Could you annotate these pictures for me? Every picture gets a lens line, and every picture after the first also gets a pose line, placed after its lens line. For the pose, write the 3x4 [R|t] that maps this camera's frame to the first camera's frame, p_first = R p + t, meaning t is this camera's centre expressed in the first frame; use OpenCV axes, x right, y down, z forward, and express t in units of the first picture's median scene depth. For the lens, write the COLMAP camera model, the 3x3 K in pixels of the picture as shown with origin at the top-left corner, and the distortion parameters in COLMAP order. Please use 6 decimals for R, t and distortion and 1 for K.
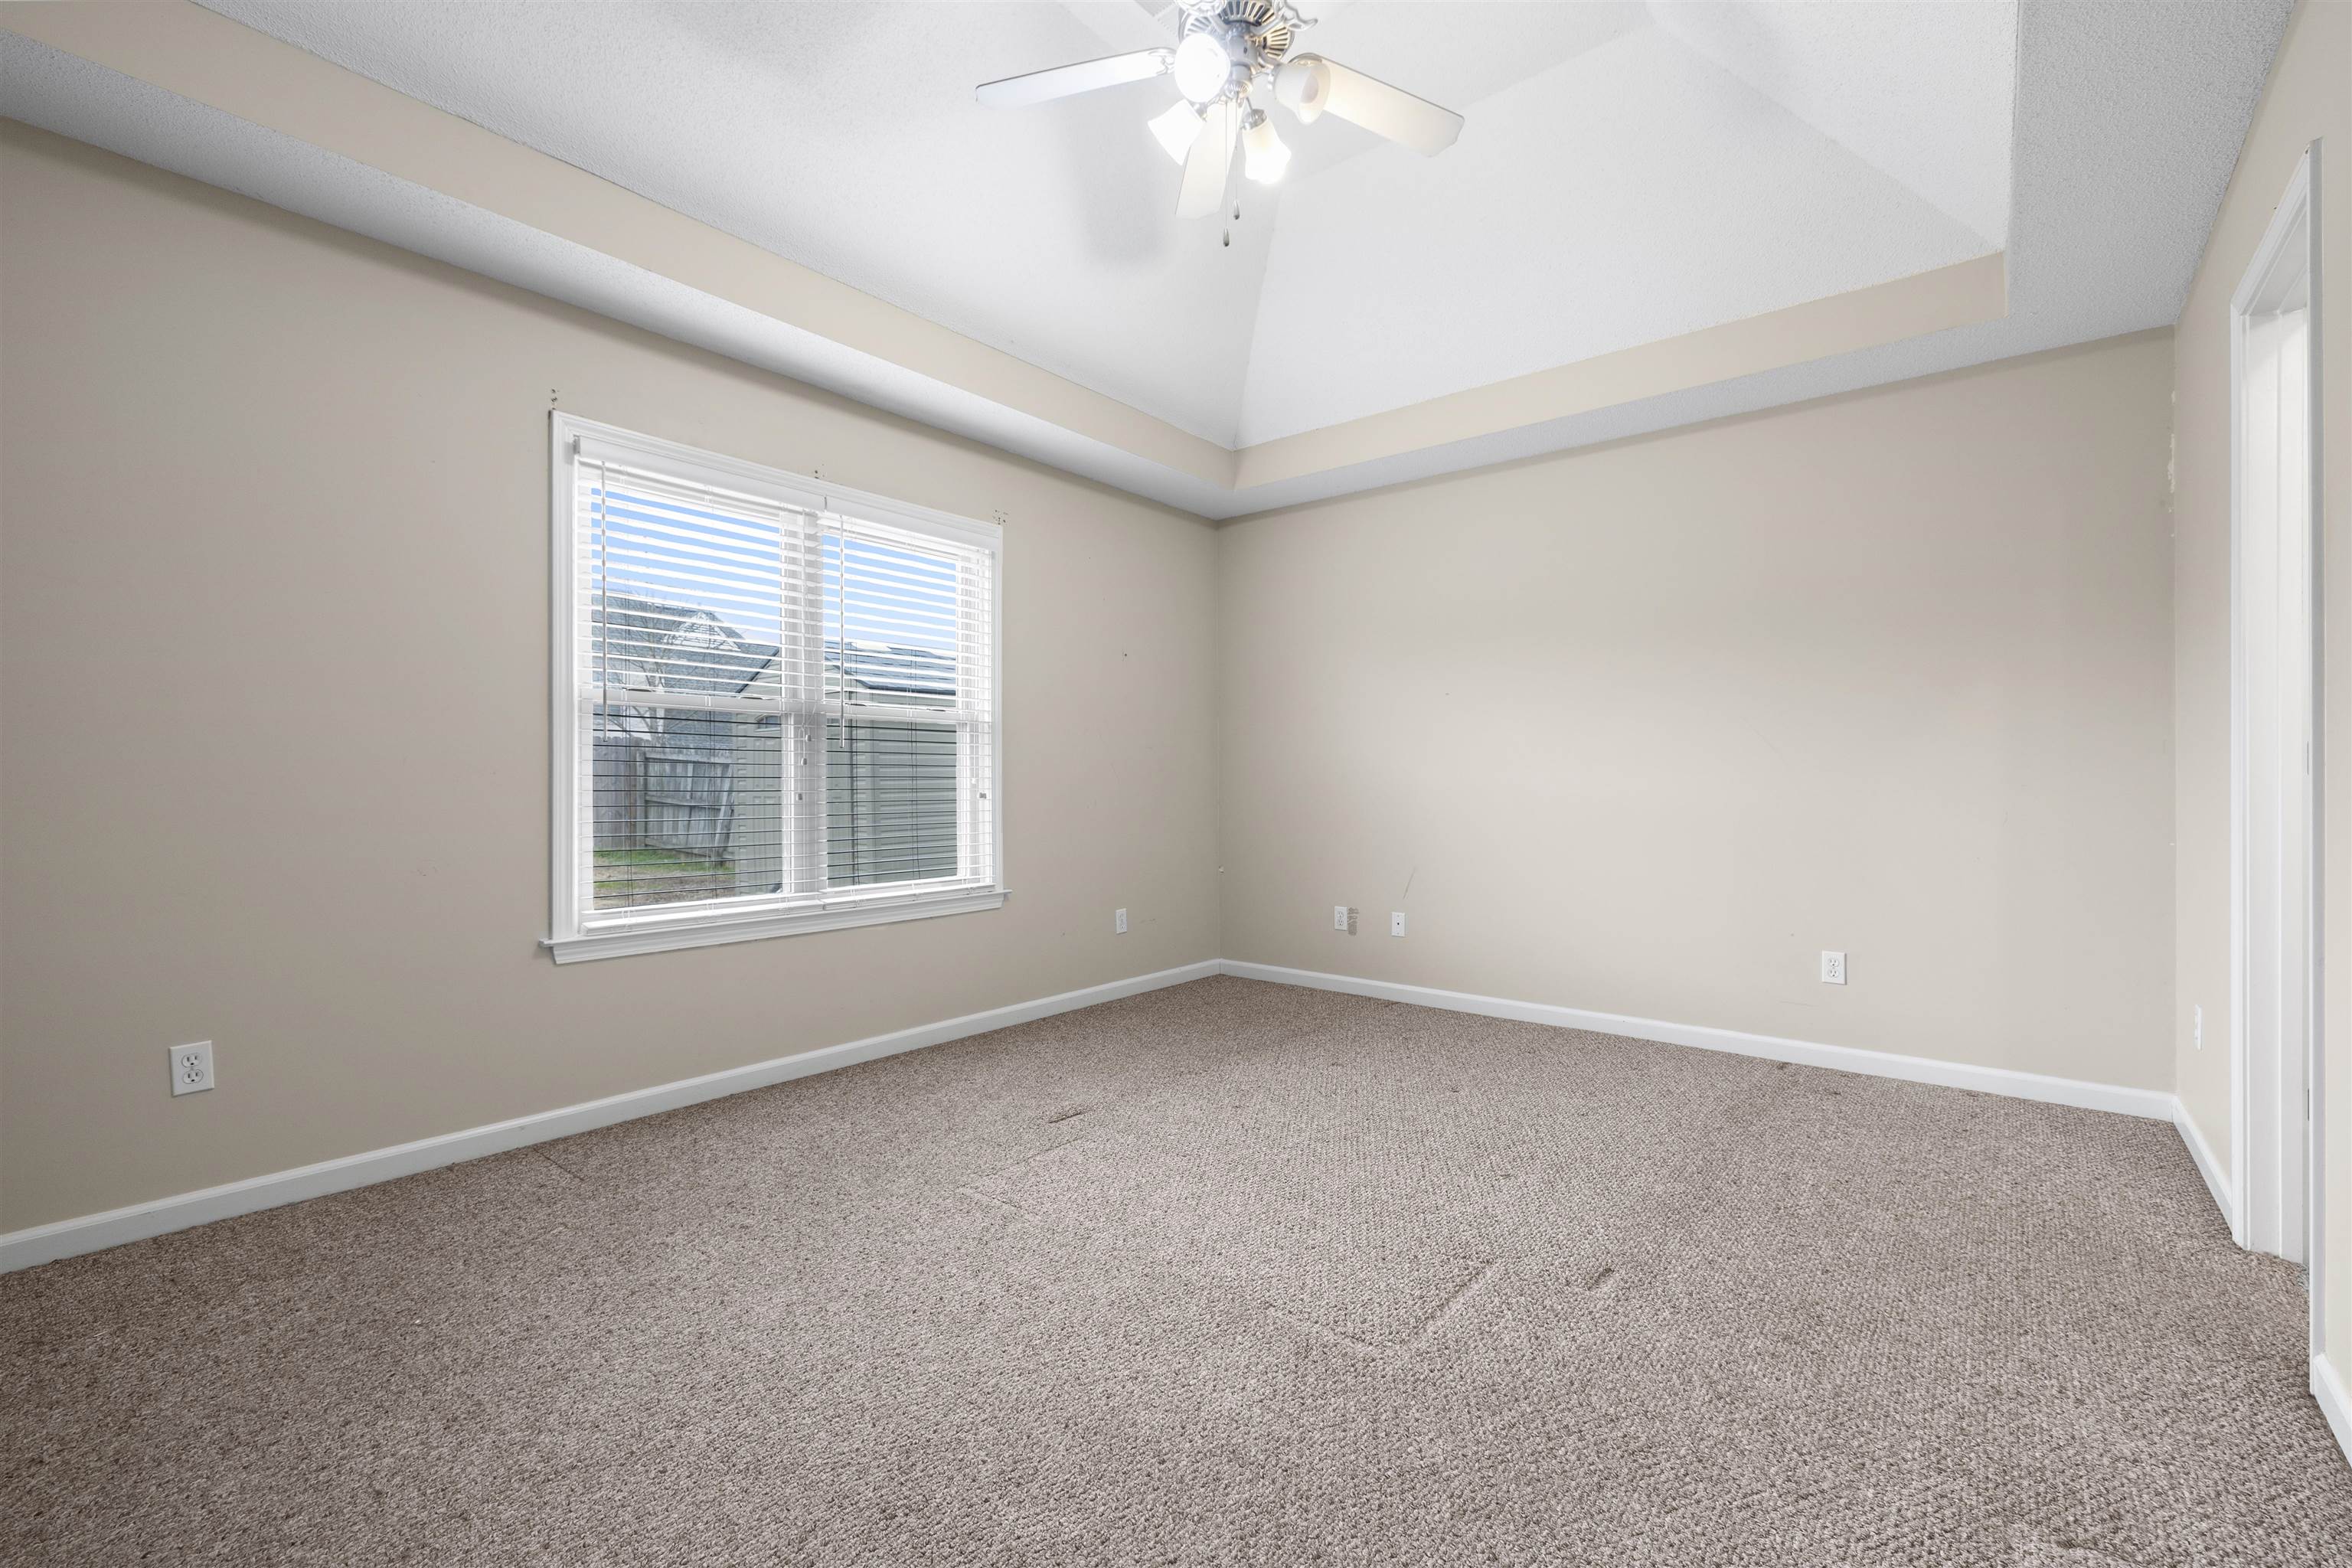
lens RADIAL K [[1027.0, 0, 1175.4], [0, 1027.0, 784.6], [0, 0, 1]] dist [0.000567, -0.000495]
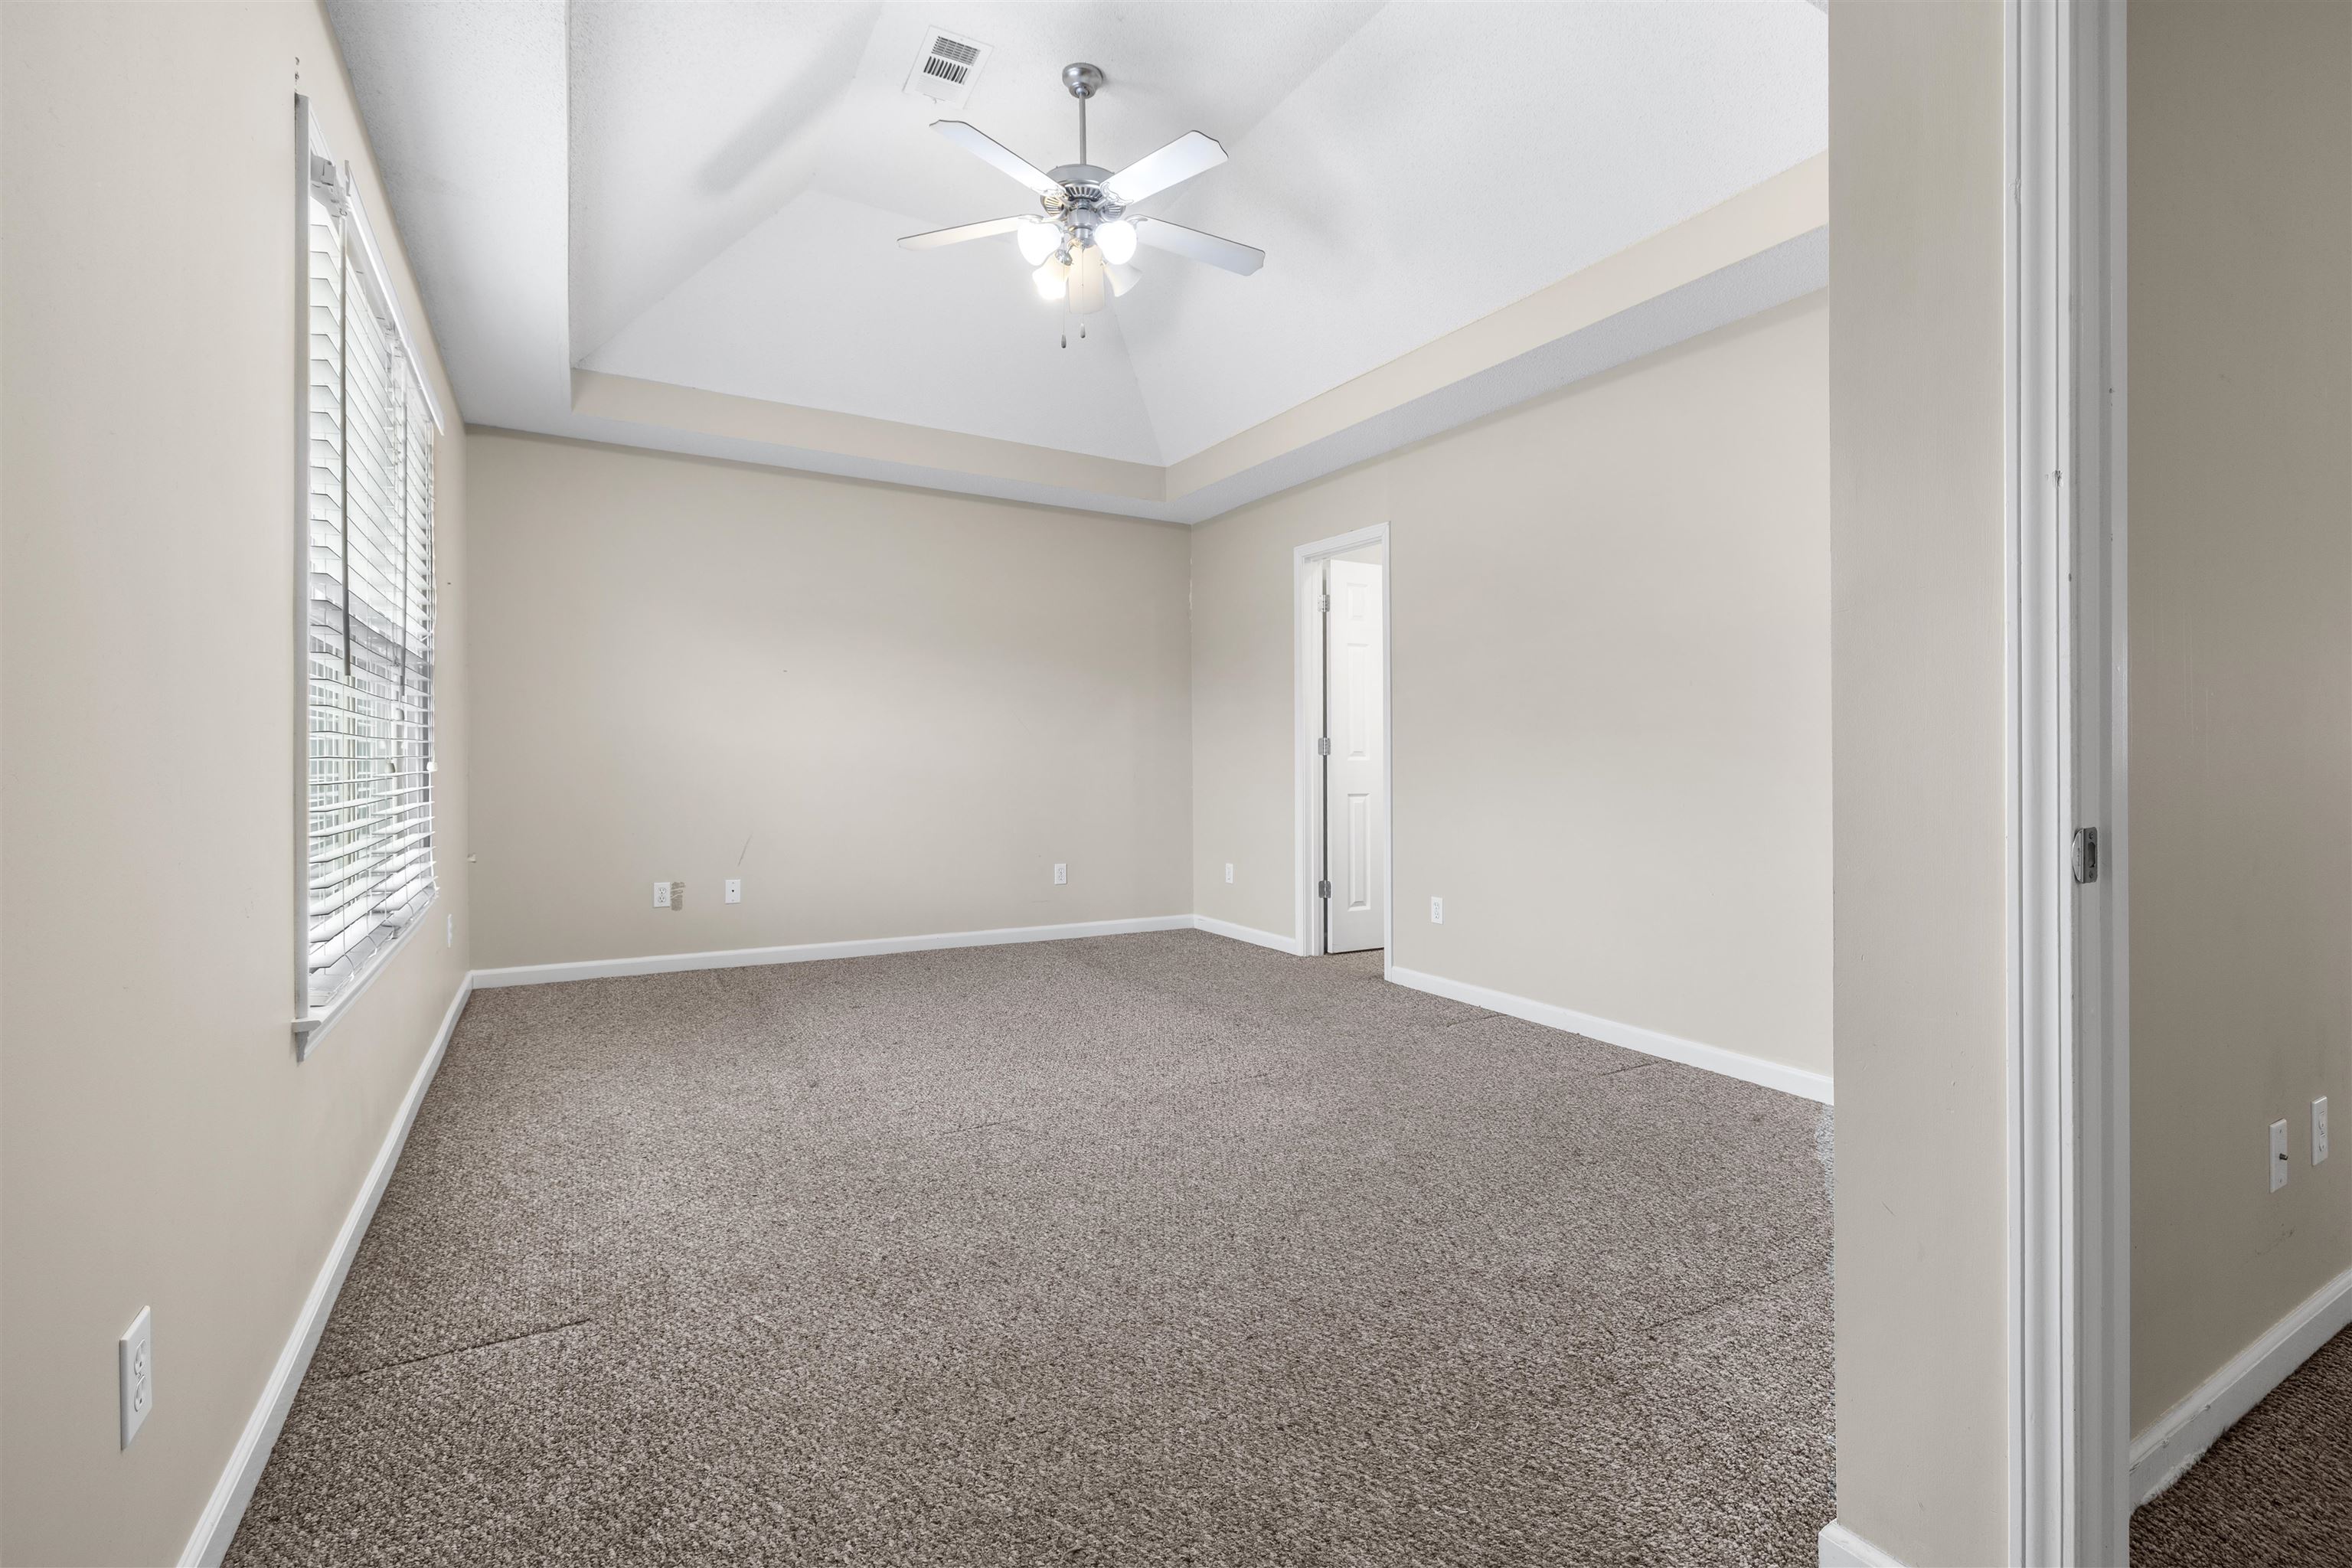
lens RADIAL K [[1027.0, 0, 1228.9], [0, 1027.0, 756.0], [0, 0, 1]] dist [0.000567, -0.000495]
pose [[0.330565, 0.000563, 0.943783, -0.759315], [-0.004367, 0.999990, 0.000933, -0.004462], [-0.943773, -0.004430, 0.330564, 0.240365]]
